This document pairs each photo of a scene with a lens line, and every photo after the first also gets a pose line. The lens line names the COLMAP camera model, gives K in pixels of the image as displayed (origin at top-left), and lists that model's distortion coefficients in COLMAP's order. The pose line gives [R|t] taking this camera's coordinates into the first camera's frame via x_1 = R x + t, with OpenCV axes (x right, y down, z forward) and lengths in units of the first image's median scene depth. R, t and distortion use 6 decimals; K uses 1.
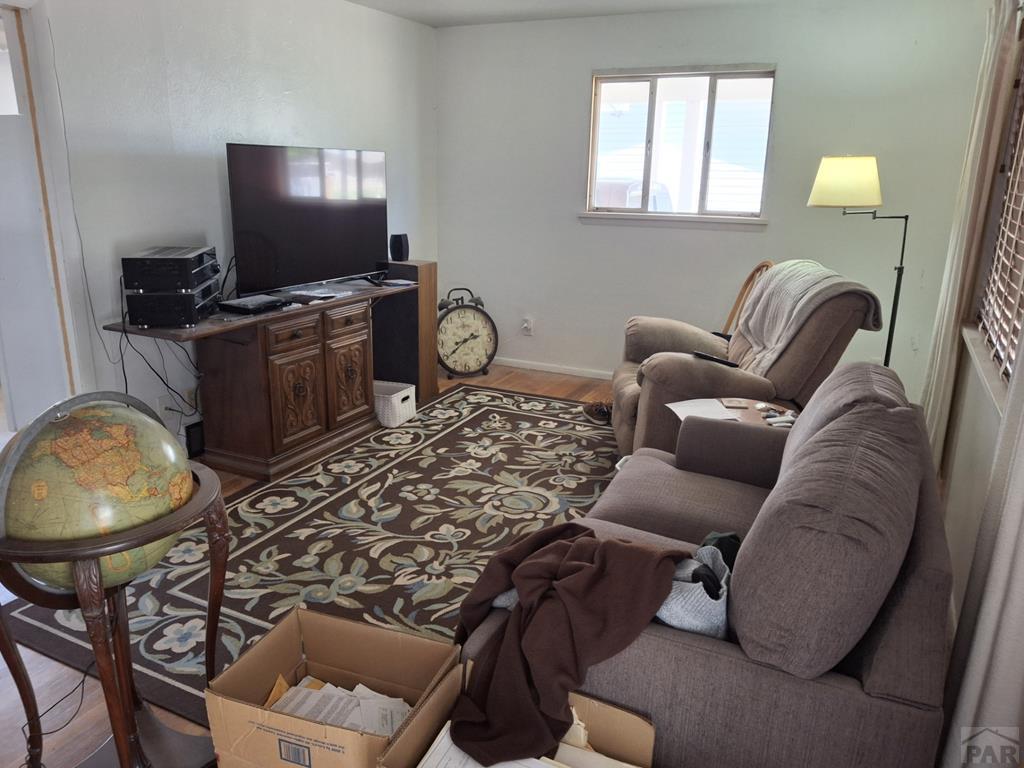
lens RADIAL K [[773.4, 0, 512.0], [0, 773.4, 384.0], [0, 0, 1]] dist [0.096363, -0.005064]
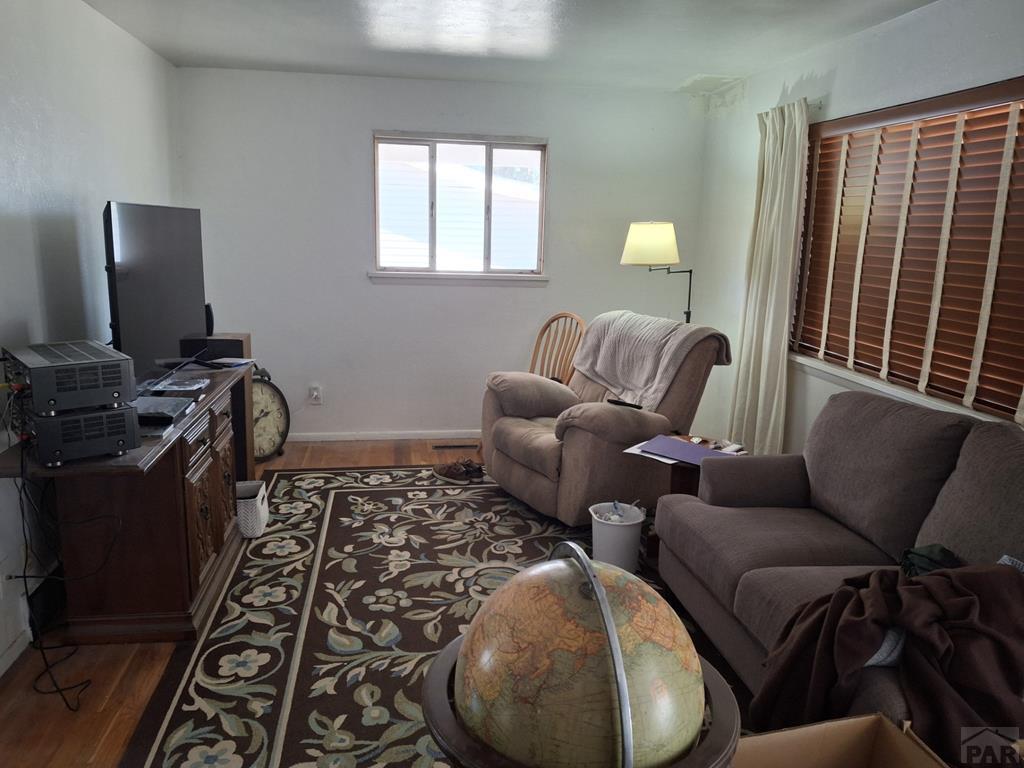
lens RADIAL K [[746.5, 0, 512.0], [0, 746.5, 384.0], [0, 0, 1]] dist [-0.005652, -0.004455]
pose [[0.835851, -0.130464, 0.533228, -0.367753], [0.156053, 0.987744, -0.002948, -0.070158], [-0.526309, 0.085676, 0.845966, 0.154321]]
